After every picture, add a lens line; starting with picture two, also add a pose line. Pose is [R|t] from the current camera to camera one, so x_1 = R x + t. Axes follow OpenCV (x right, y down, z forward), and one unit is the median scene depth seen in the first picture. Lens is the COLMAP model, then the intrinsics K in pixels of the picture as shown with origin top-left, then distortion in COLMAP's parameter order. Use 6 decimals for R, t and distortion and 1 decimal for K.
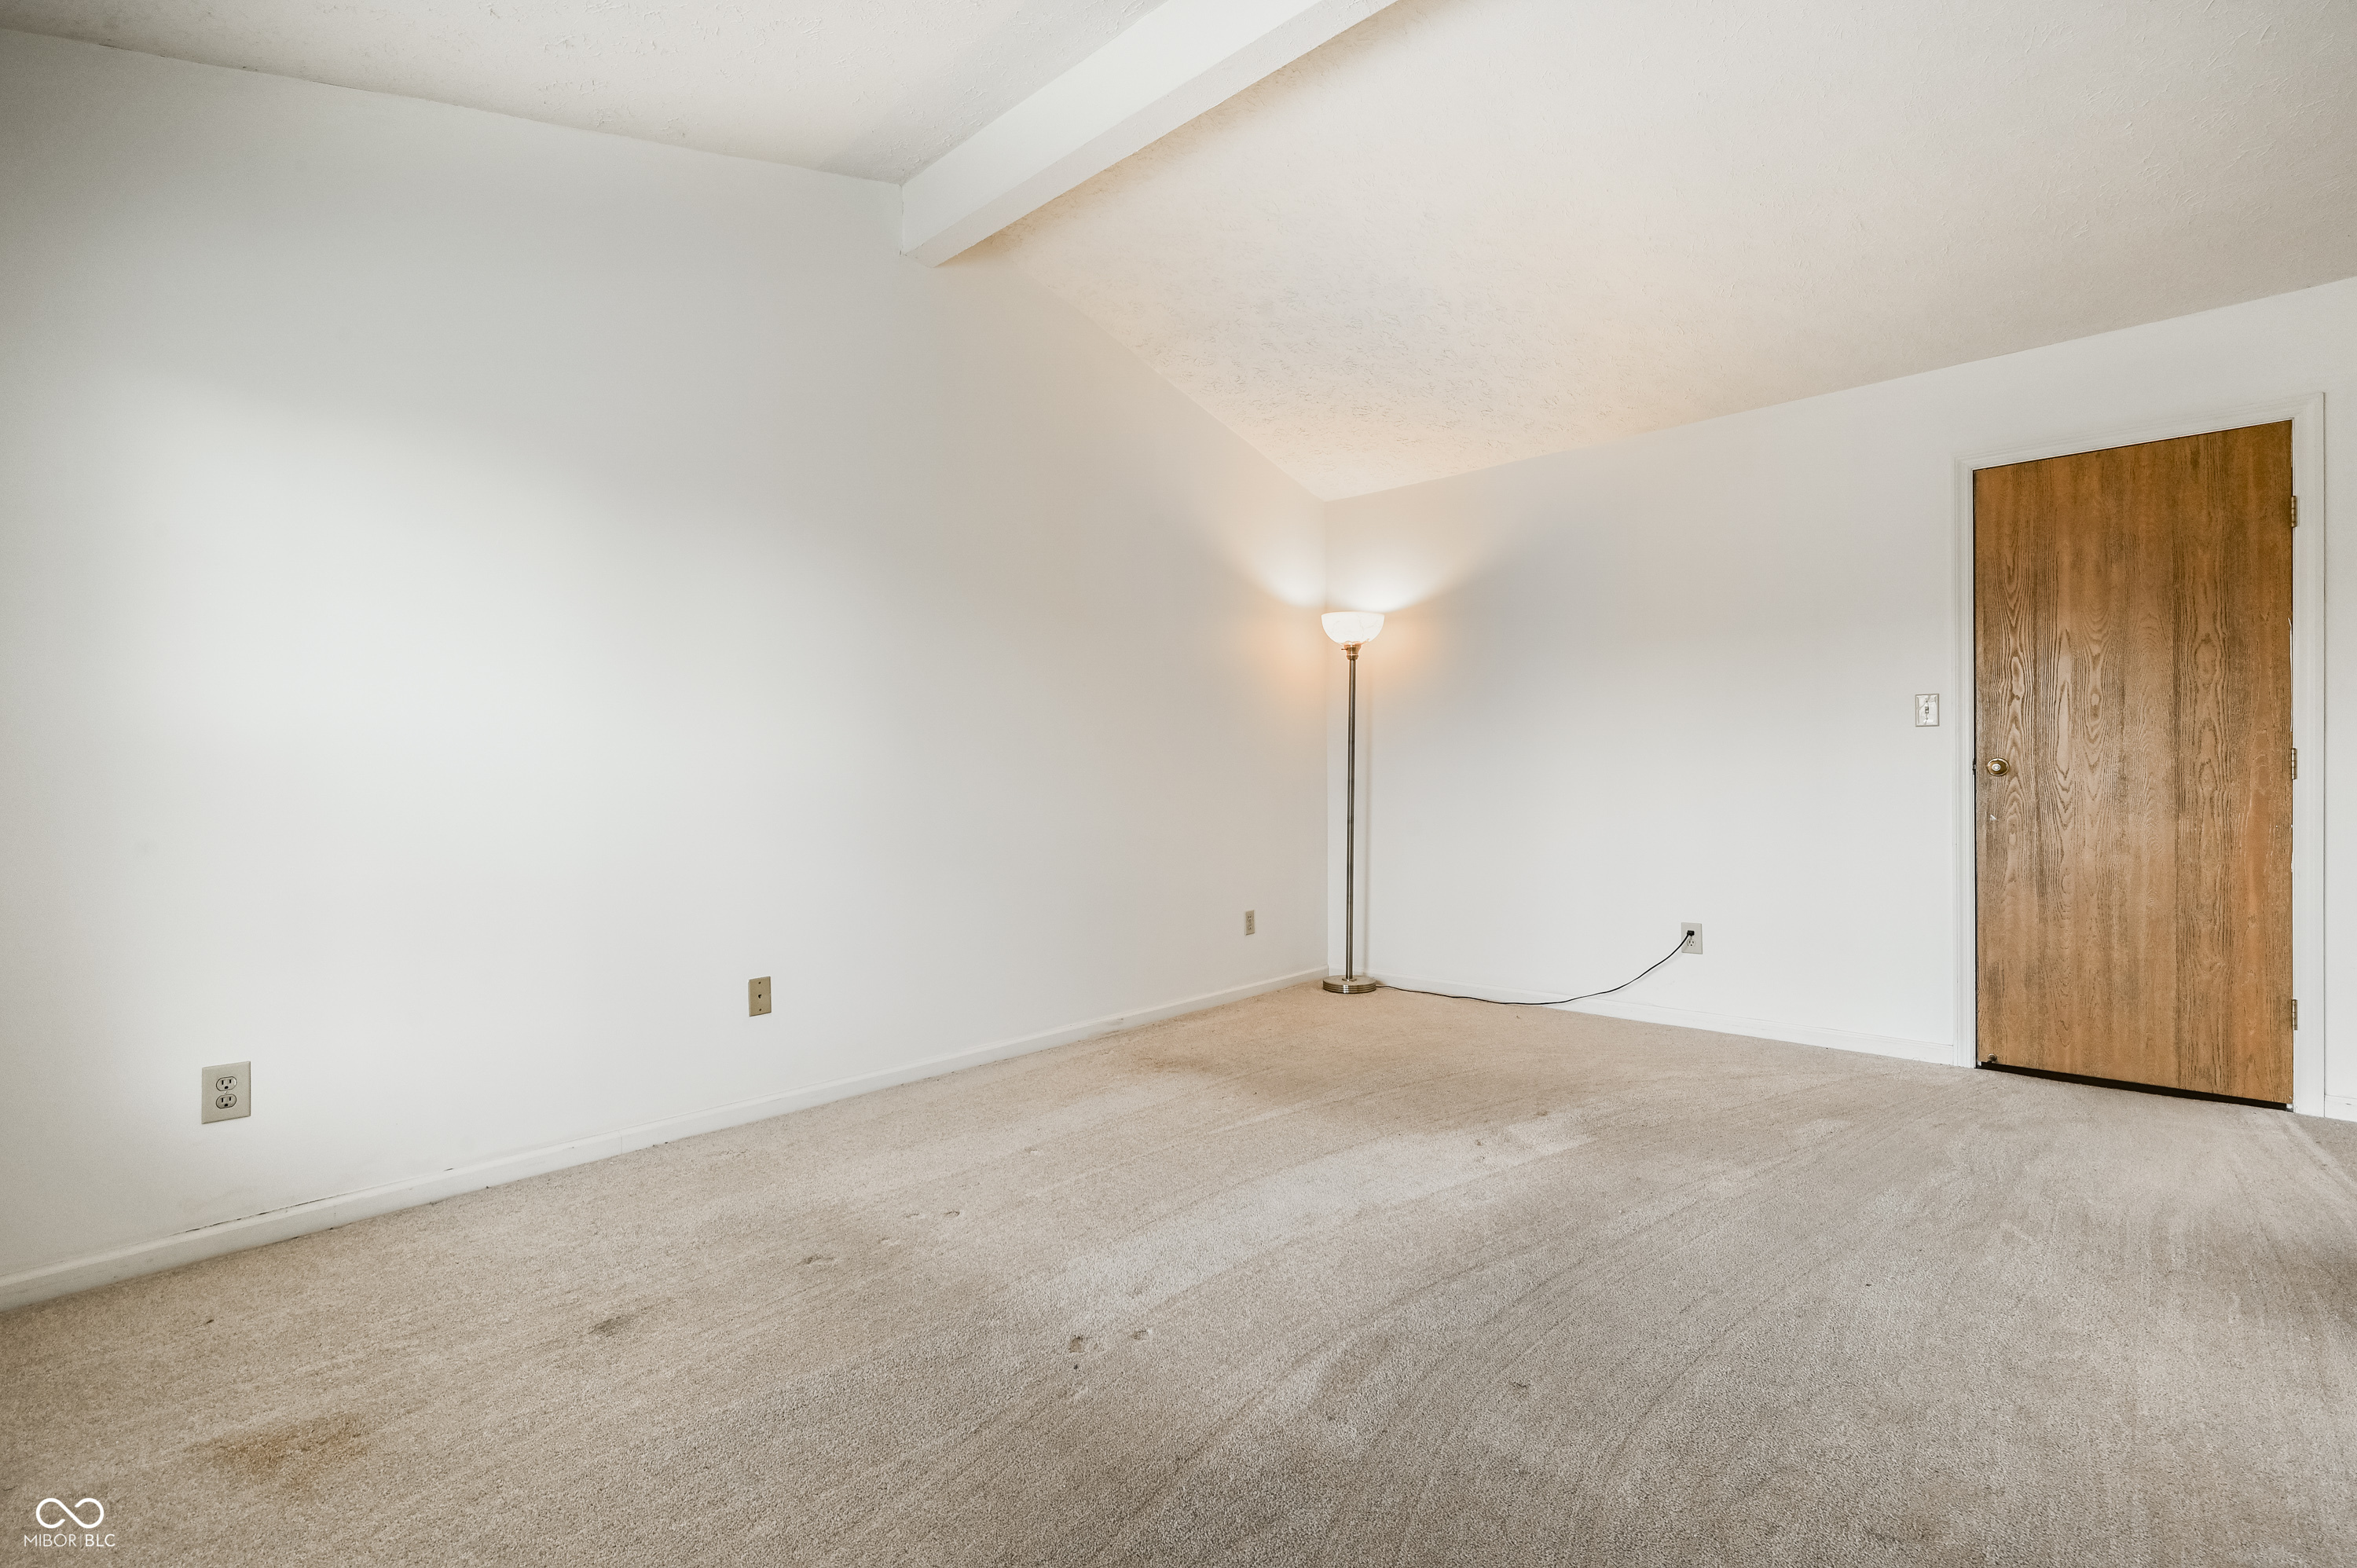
lens RADIAL K [[1078.8, 0, 1184.5], [0, 1078.8, 767.1], [0, 0, 1]] dist [0.000615, 0.000087]
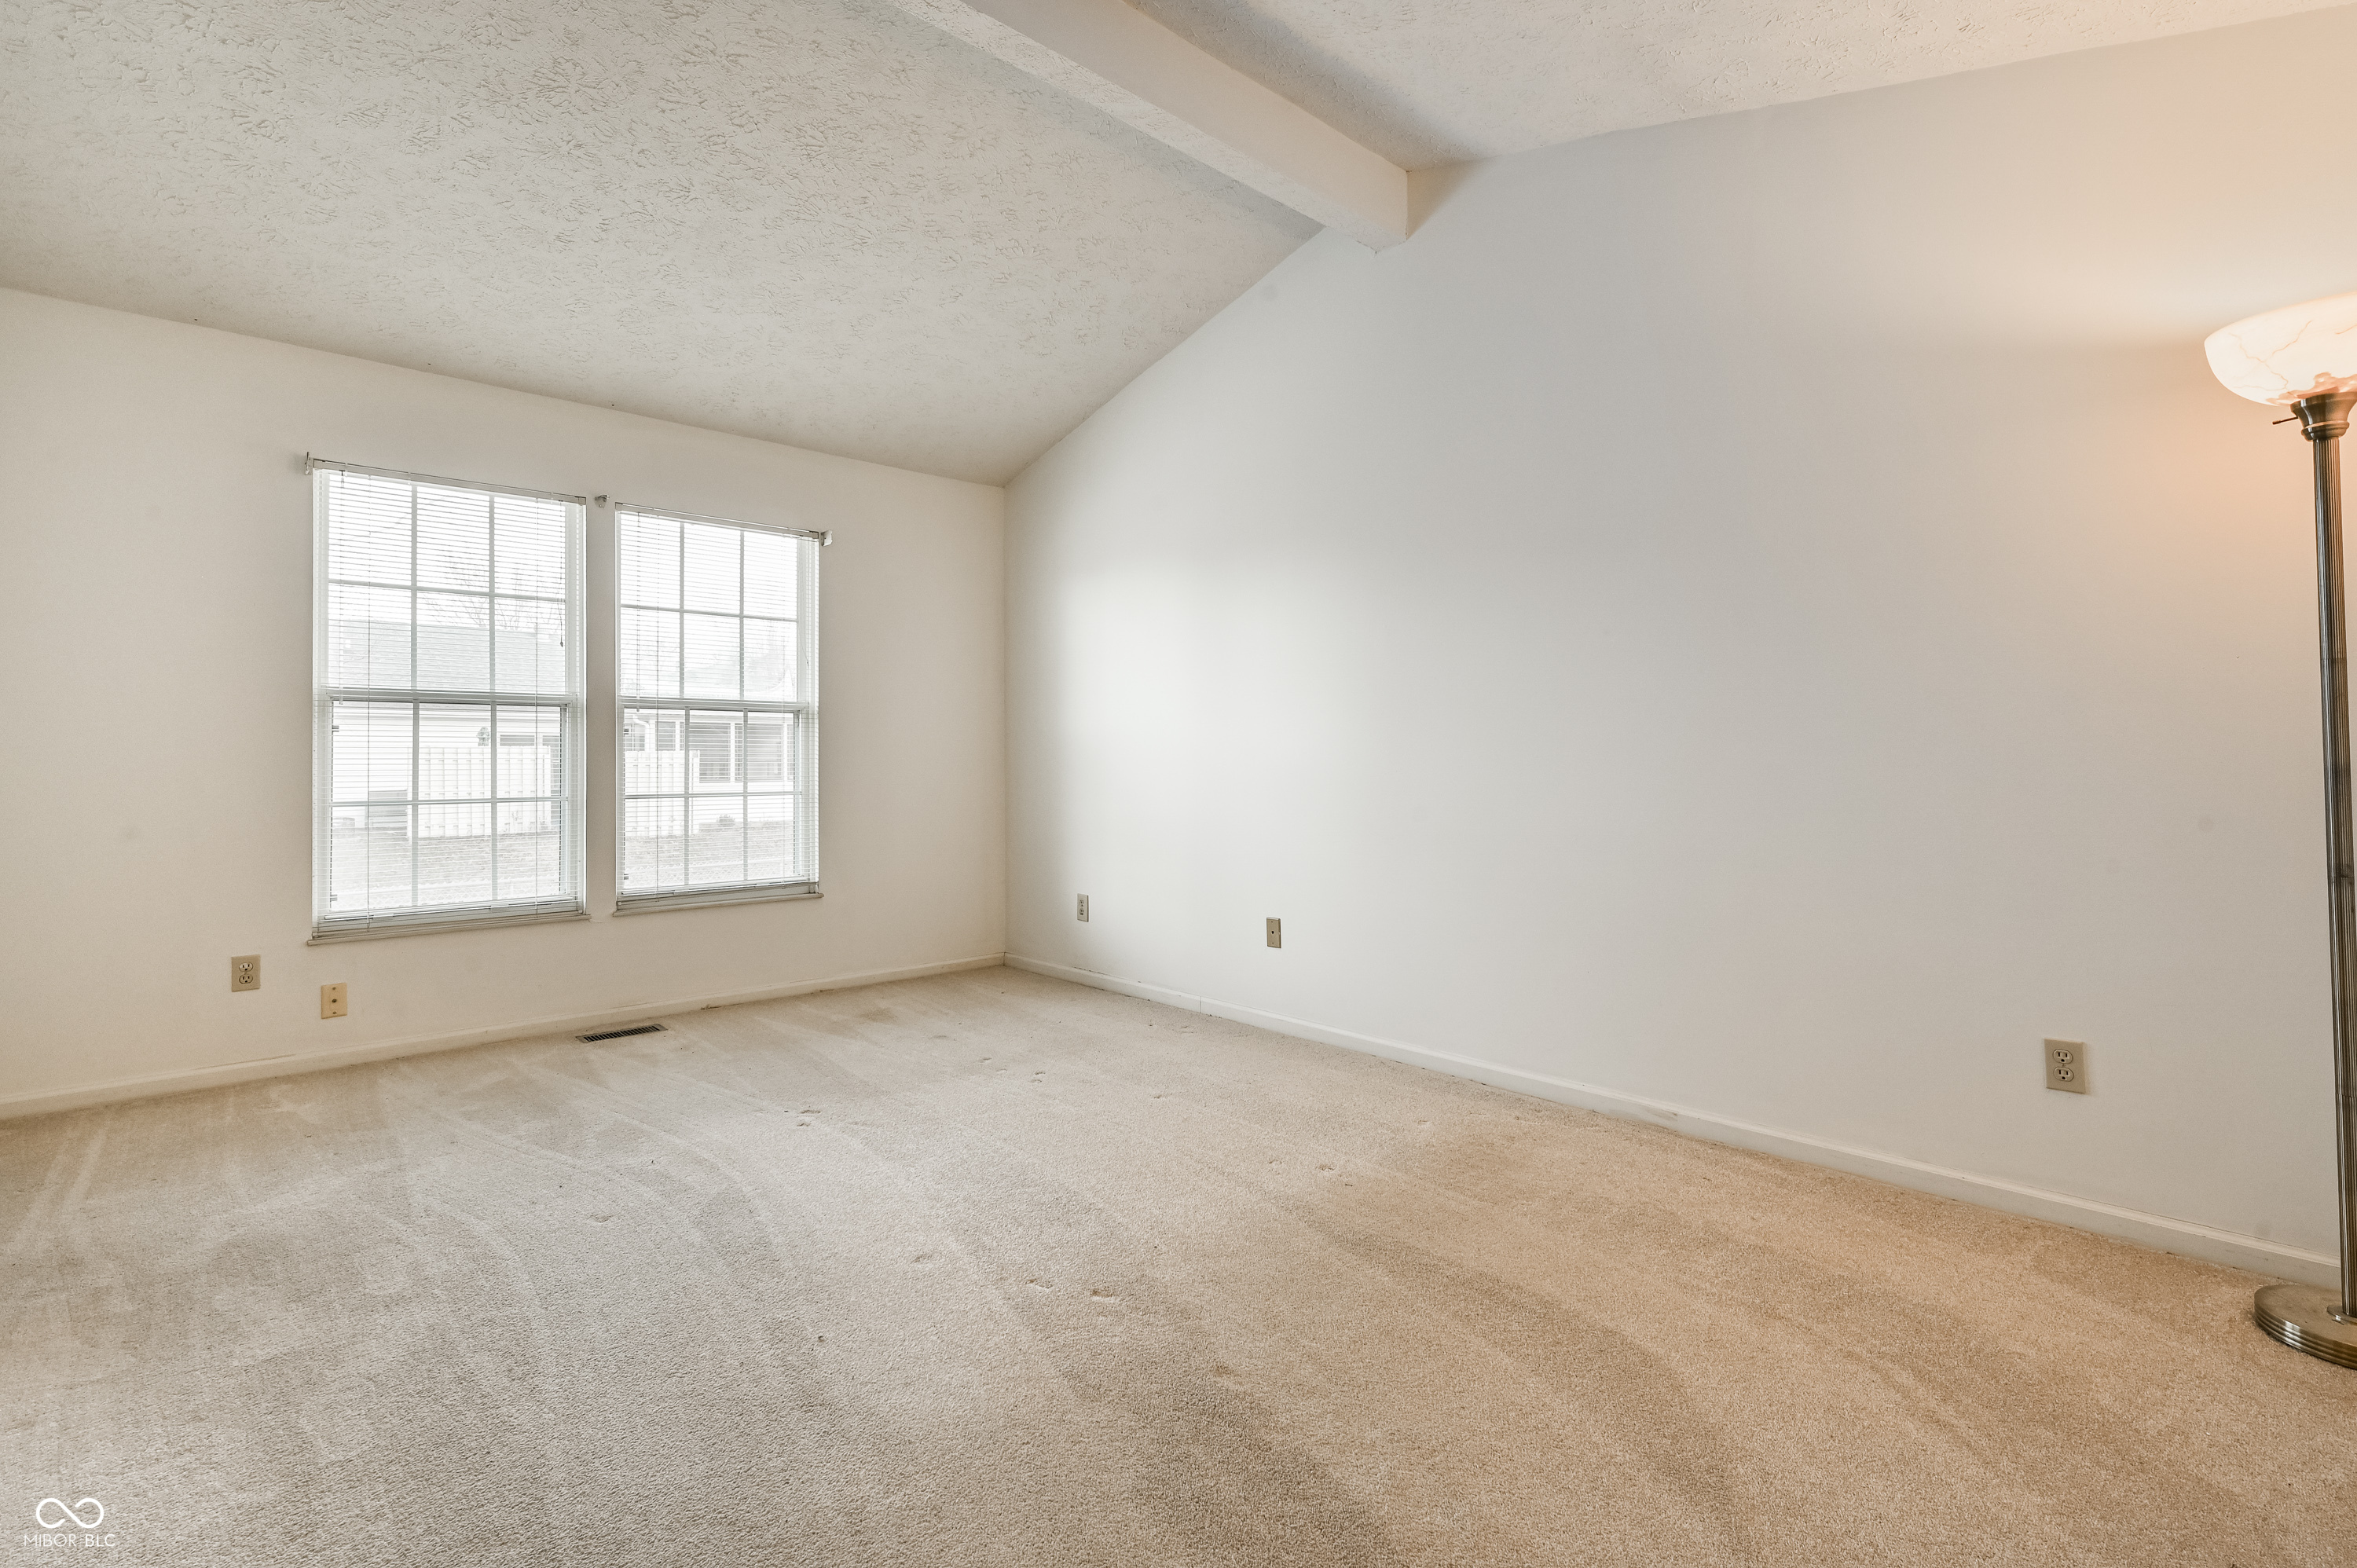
lens RADIAL K [[1078.8, 0, 1184.5], [0, 1078.8, 767.1], [0, 0, 1]] dist [0.000615, 0.000087]
pose [[-0.076280, 0.007517, -0.997058, 0.662841], [0.004200, 0.999965, 0.007218, 0.009287], [0.997078, -0.003637, -0.076309, 0.770332]]
